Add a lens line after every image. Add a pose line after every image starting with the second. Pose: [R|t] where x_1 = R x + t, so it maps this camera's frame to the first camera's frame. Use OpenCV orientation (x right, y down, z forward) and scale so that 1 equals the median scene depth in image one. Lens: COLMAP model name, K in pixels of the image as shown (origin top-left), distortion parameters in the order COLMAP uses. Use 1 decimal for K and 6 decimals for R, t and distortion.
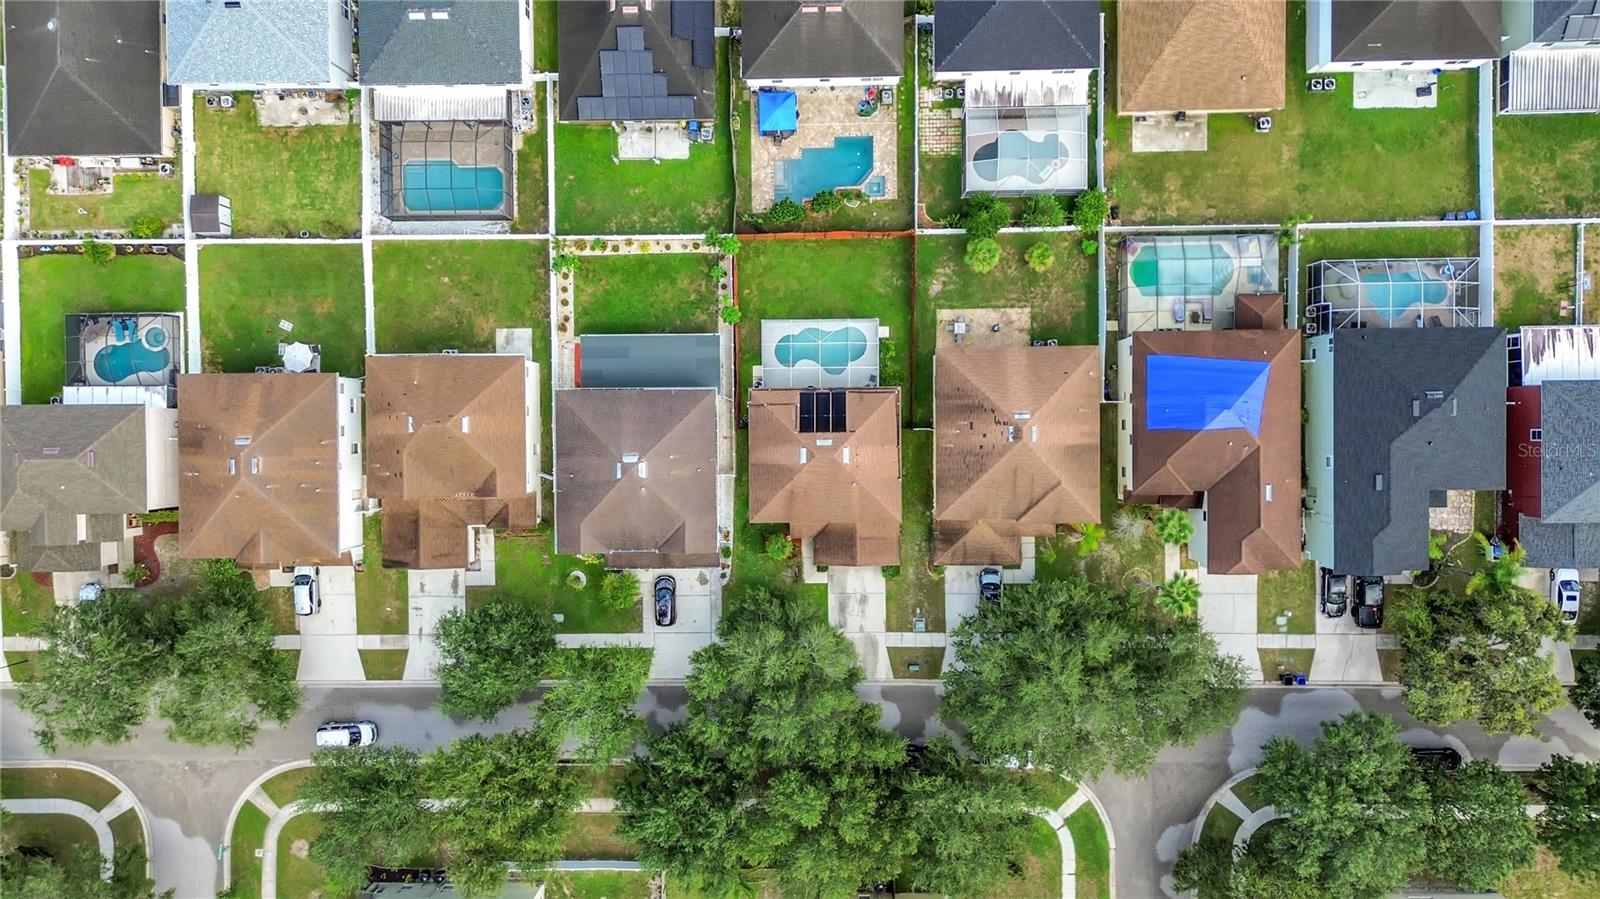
lens RADIAL K [[1132.5, 0, 797.5], [0, 1132.5, 451.1], [0, 0, 1]] dist [-0.002590, -0.000856]
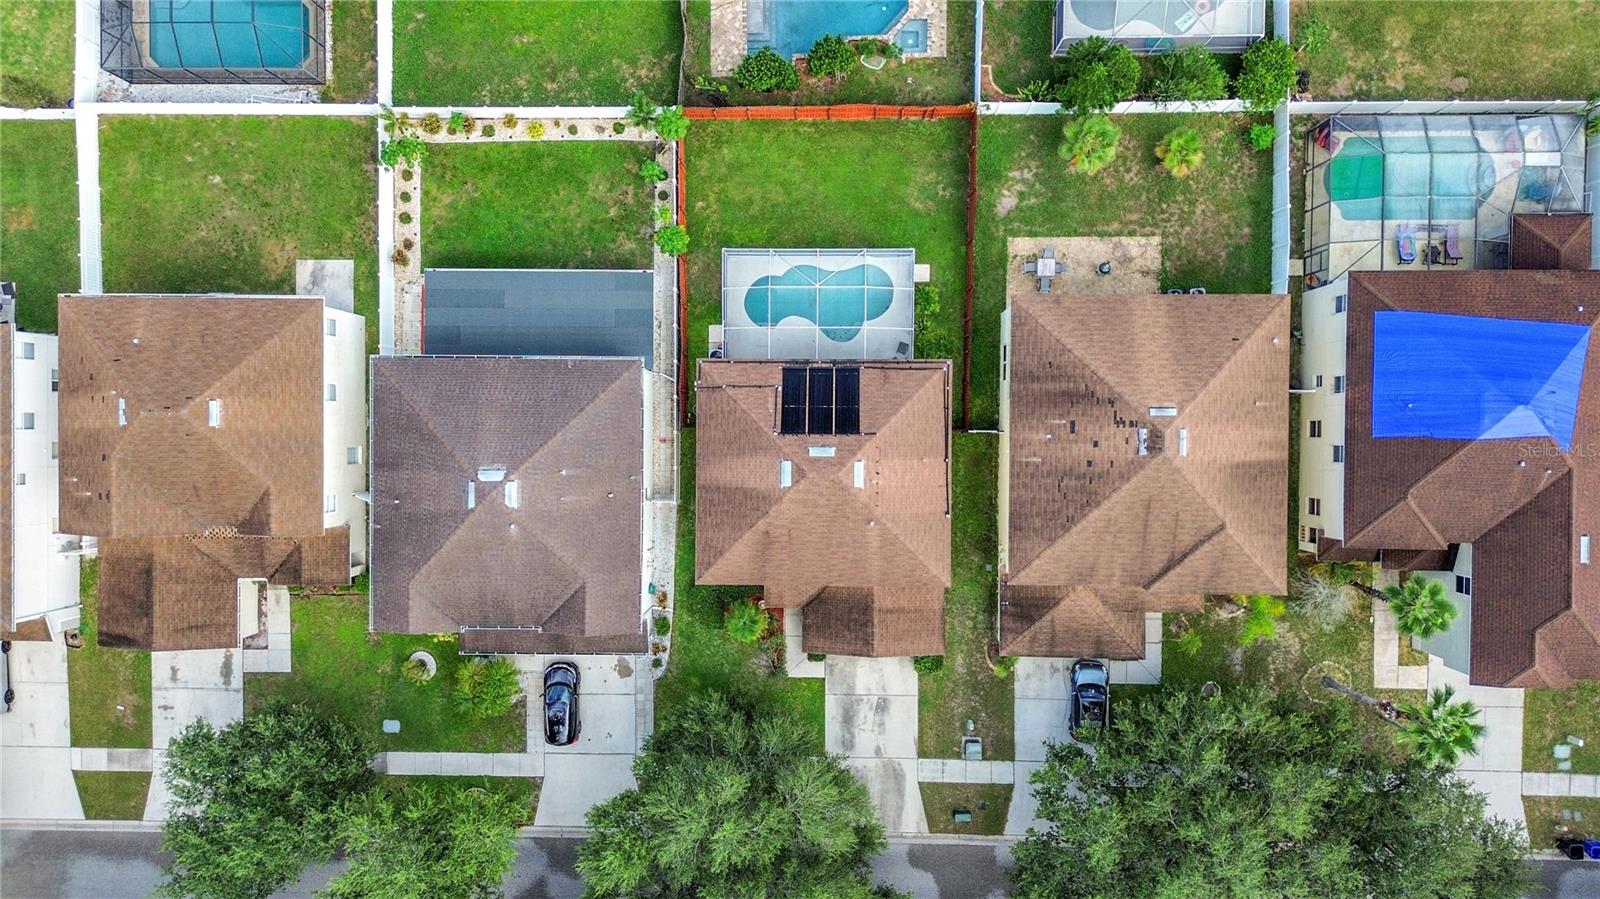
lens RADIAL K [[1132.5, 0, 801.2], [0, 1132.5, 448.1], [0, 0, 1]] dist [-0.002590, -0.000856]
pose [[0.999893, 0.014135, 0.003698, 0.009877], [-0.014131, 0.999900, -0.000995, -0.008340], [-0.003712, 0.000942, 0.999993, 0.388270]]
